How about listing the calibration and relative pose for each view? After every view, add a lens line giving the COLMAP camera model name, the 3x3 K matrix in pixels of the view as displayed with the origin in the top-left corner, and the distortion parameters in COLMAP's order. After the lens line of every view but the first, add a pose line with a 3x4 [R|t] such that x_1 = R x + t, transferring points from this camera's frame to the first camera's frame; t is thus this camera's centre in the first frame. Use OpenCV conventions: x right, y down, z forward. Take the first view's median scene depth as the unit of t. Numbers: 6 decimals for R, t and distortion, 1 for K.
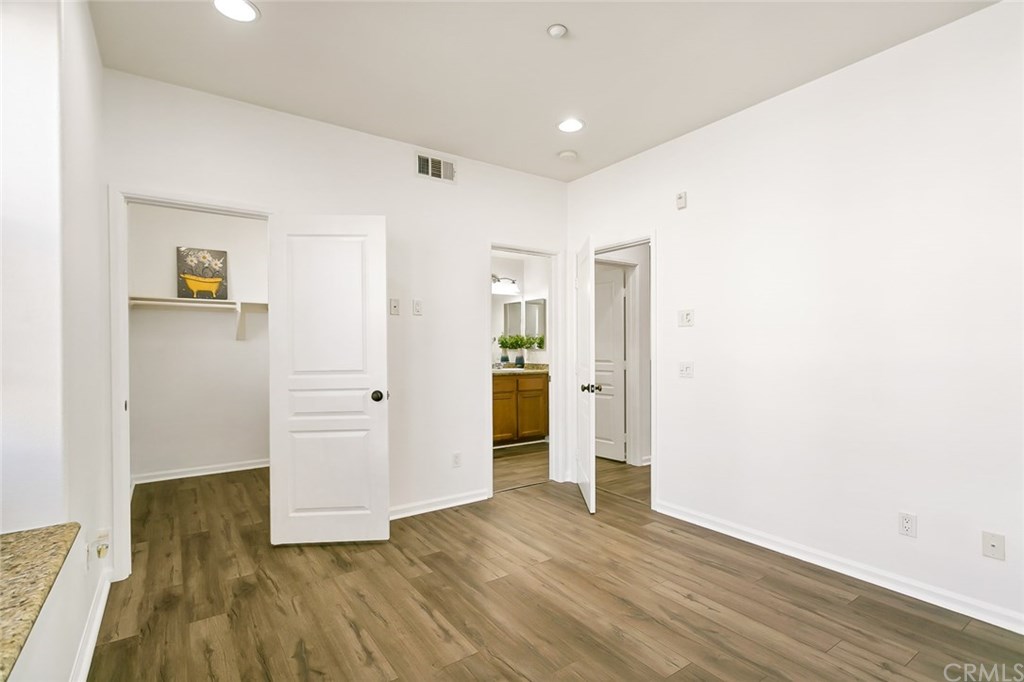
lens RADIAL K [[482.6, 0, 511.1], [0, 482.6, 345.3], [0, 0, 1]] dist [0.016637, 0.000601]
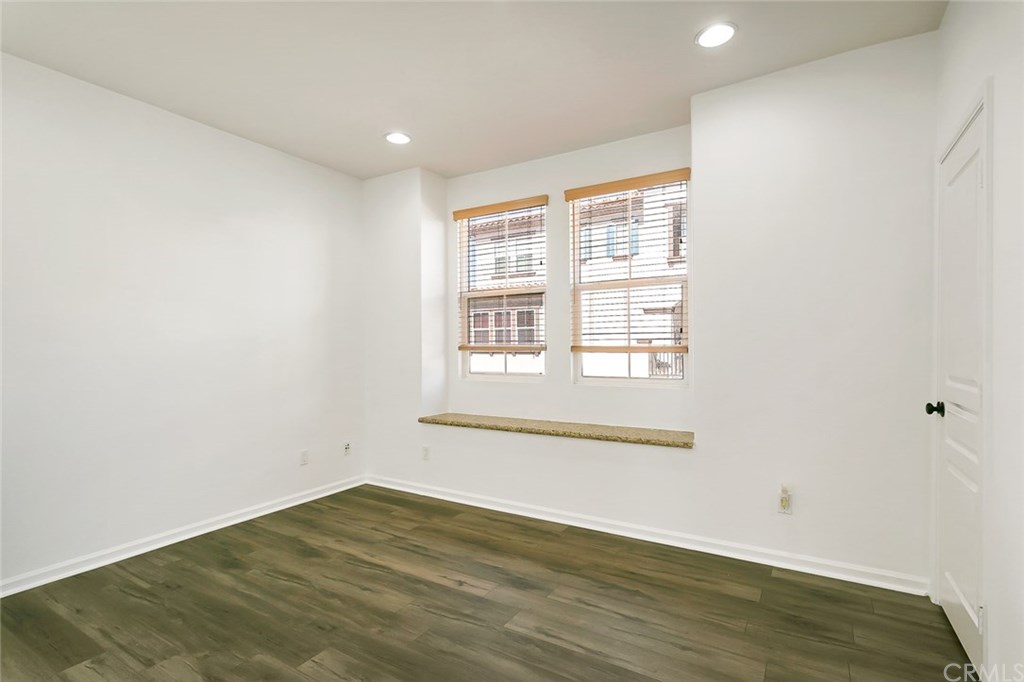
lens RADIAL K [[482.6, 0, 511.1], [0, 482.6, 345.3], [0, 0, 1]] dist [0.016637, 0.000601]
pose [[-0.913505, 0.012438, -0.406638, 0.329186], [0.013673, 0.999907, -0.000132, 0.001922], [0.406598, -0.005681, -0.913589, 1.878807]]
